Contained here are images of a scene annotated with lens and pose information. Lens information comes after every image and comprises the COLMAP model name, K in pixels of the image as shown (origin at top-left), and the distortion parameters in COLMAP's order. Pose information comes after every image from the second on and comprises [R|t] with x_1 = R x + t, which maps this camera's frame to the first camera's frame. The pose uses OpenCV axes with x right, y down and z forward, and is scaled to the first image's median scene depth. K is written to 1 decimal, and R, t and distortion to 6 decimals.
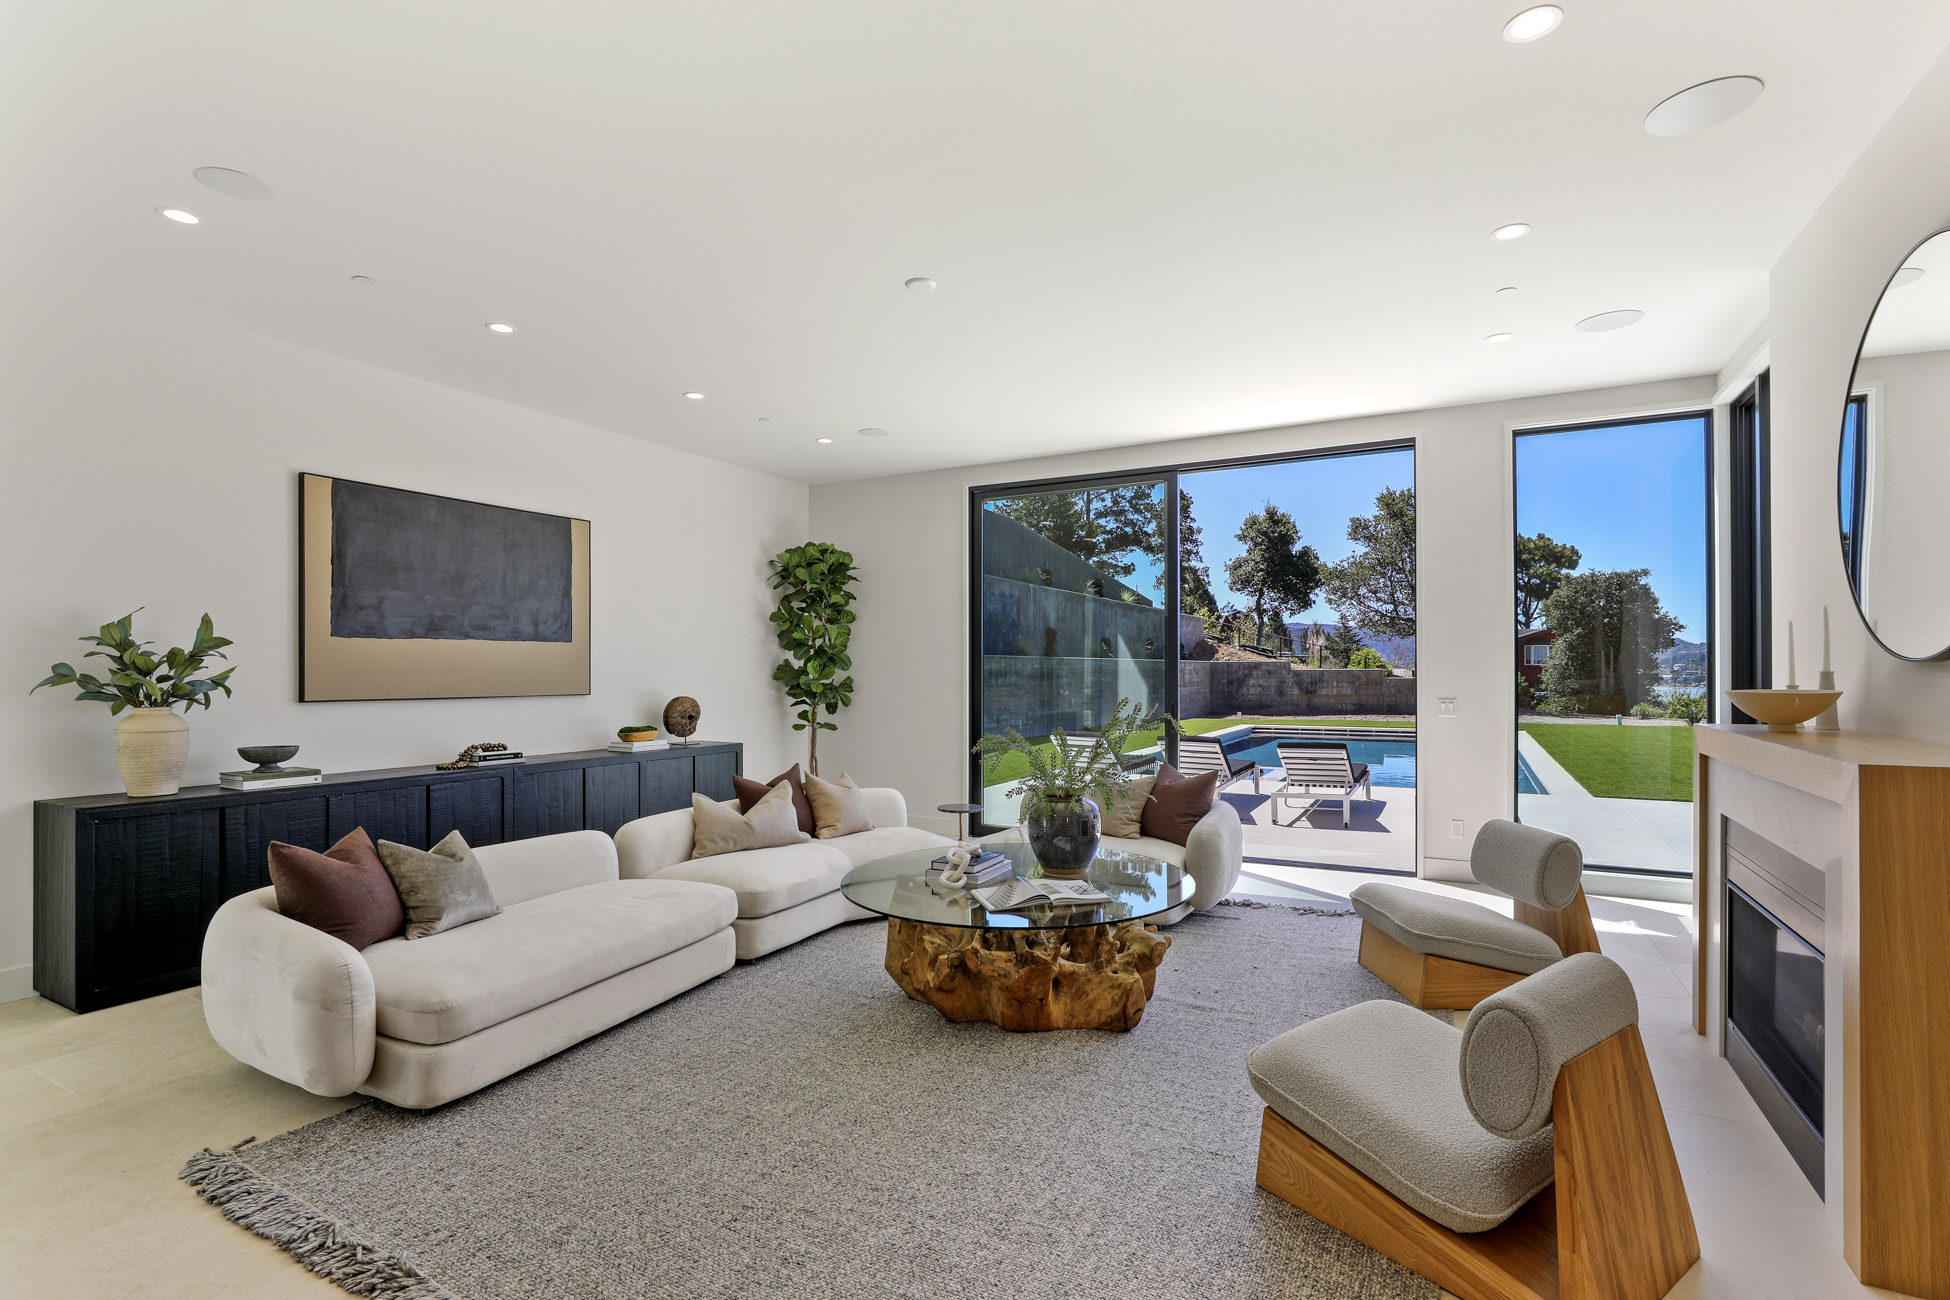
lens RADIAL K [[887.6, 0, 981.6], [0, 887.6, 662.3], [0, 0, 1]] dist [0.004513, 0.000419]
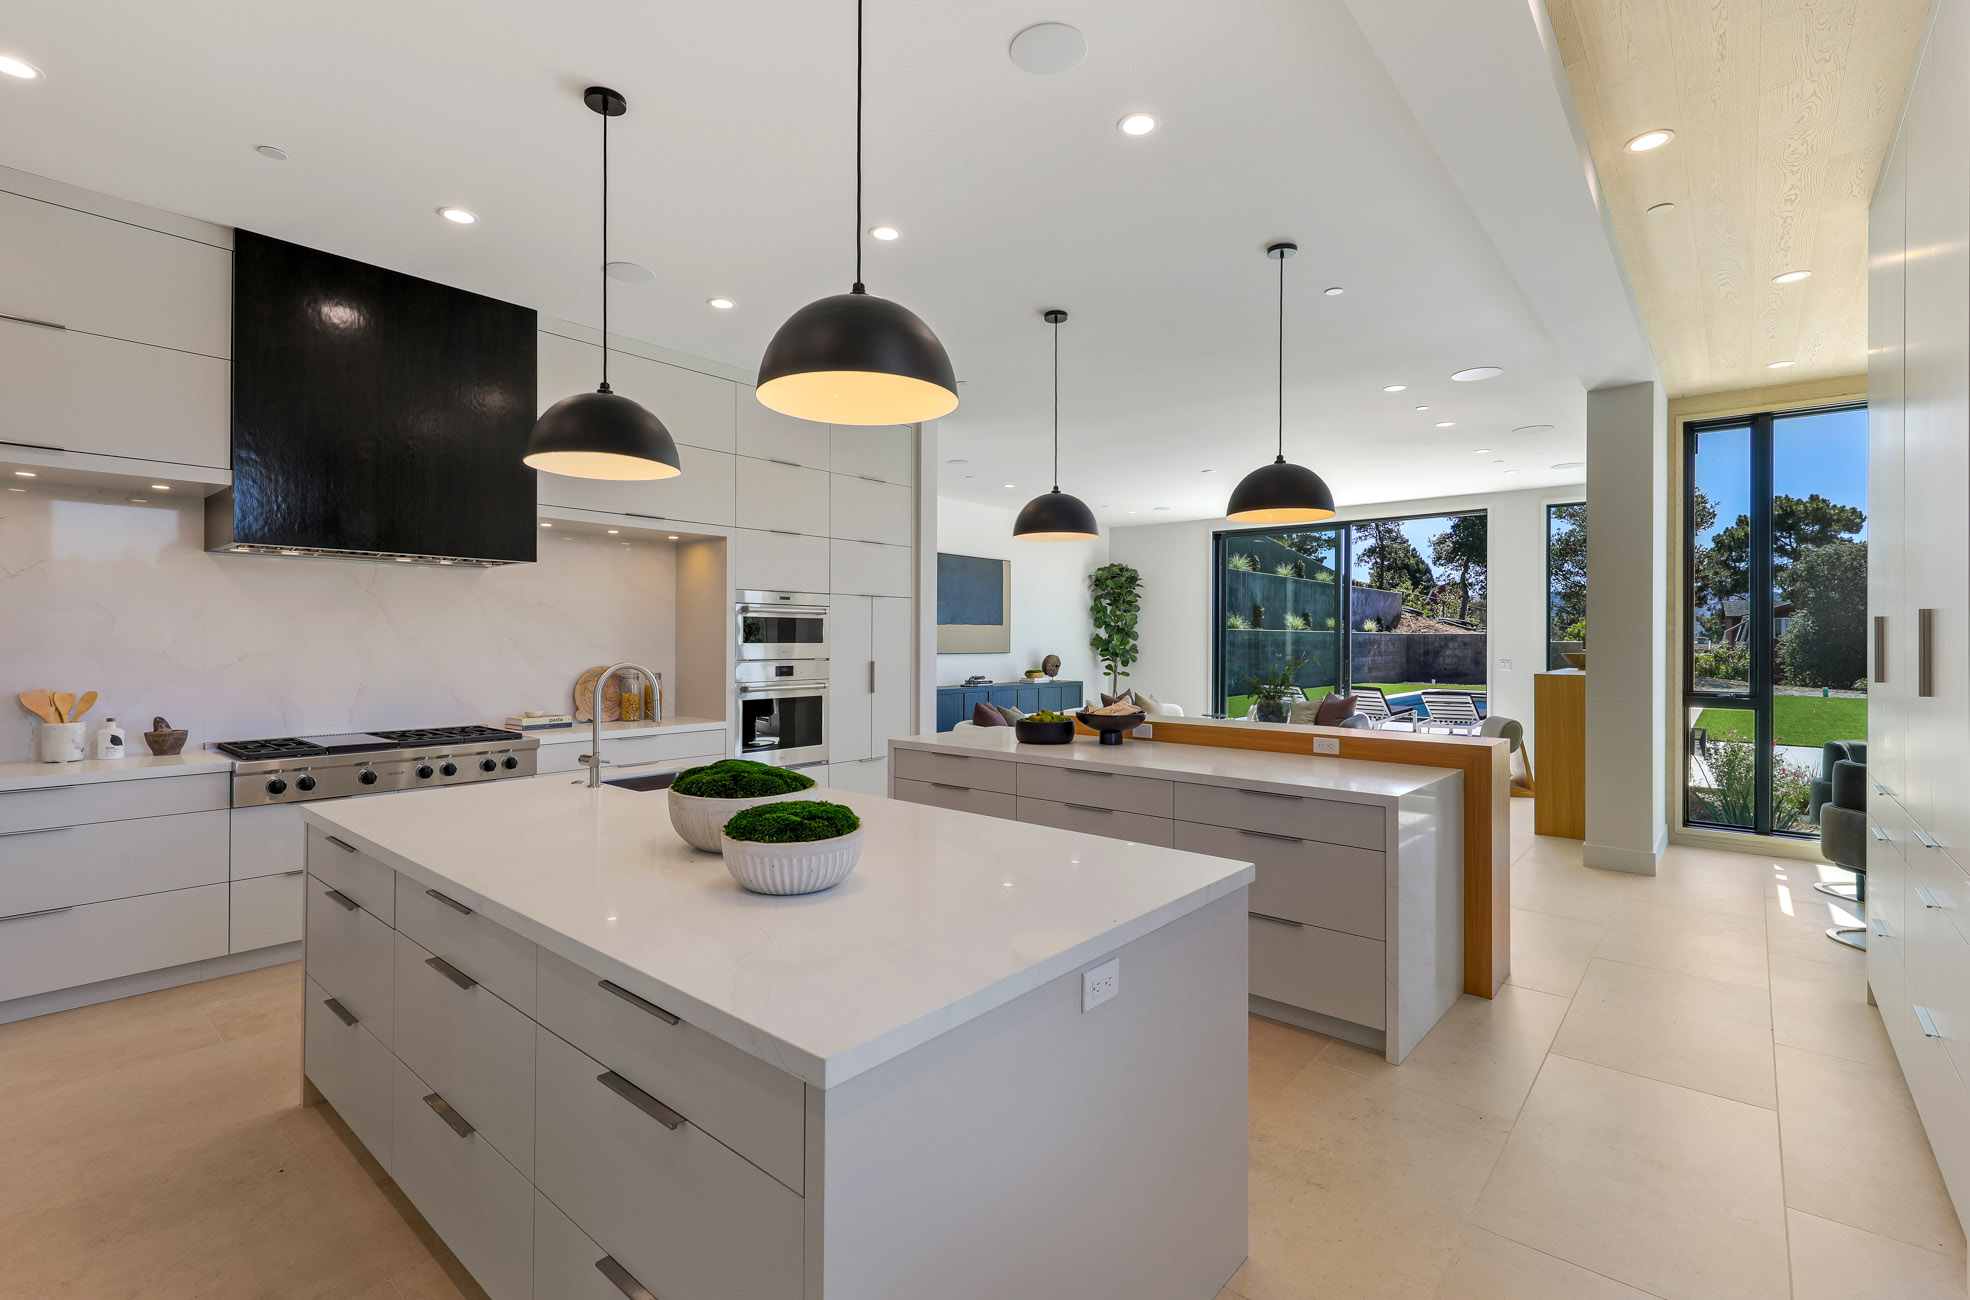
lens RADIAL K [[896.7, 0, 967.0], [0, 896.7, 639.5], [0, 0, 1]] dist [0.004513, 0.000419]
pose [[0.974447, 0.006391, -0.224525, -0.081634], [-0.004221, 0.999940, 0.010143, -0.008700], [0.224576, -0.008936, 0.974416, -0.713236]]
